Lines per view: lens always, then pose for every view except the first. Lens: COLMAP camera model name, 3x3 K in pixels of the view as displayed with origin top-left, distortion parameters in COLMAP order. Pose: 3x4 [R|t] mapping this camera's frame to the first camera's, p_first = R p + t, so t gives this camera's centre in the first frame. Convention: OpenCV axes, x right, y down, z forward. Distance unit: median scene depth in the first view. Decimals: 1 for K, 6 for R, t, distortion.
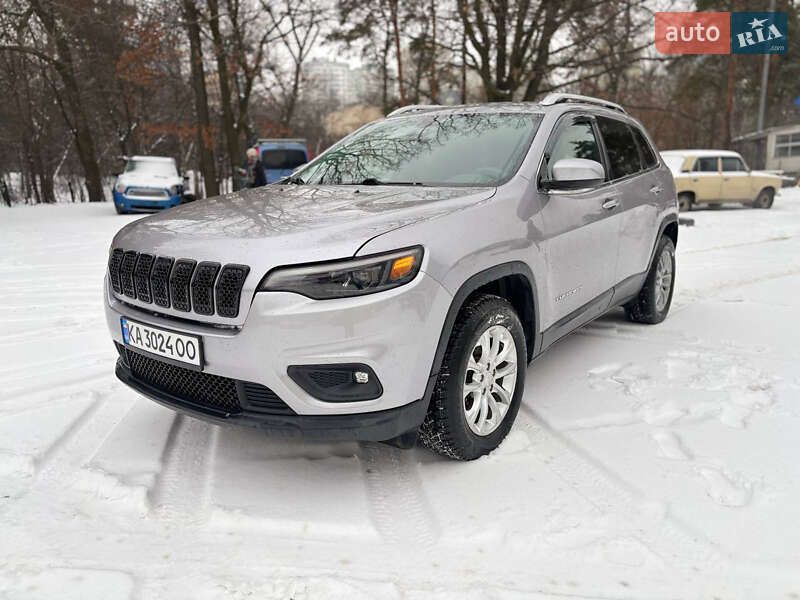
lens RADIAL K [[634.2, 0, 400.0], [0, 634.2, 300.0], [0, 0, 1]] dist [0.013476, -0.004662]
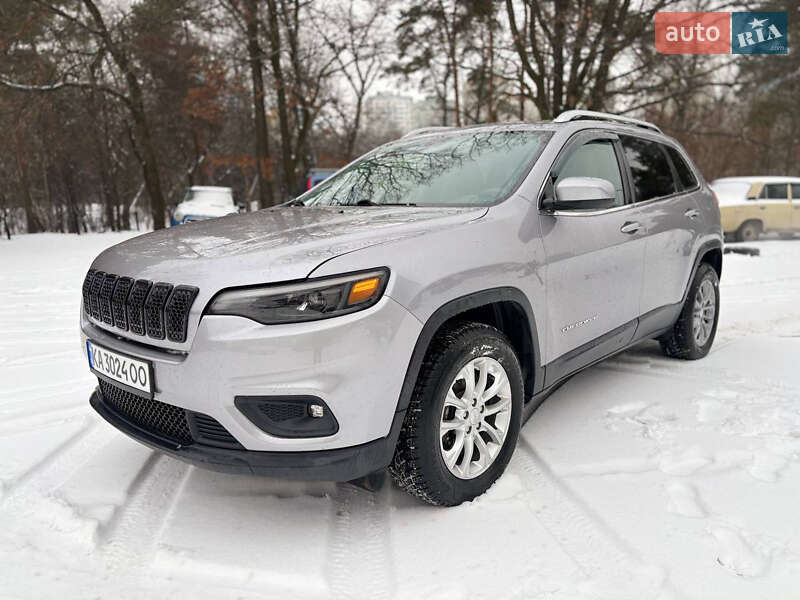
lens RADIAL K [[634.2, 0, 400.0], [0, 634.2, 300.0], [0, 0, 1]] dist [0.013476, -0.004662]
pose [[0.995050, 0.012844, -0.098544, 0.106422], [-0.017433, 0.998796, -0.045844, 0.001878], [0.097837, 0.047335, 0.994076, 0.070194]]
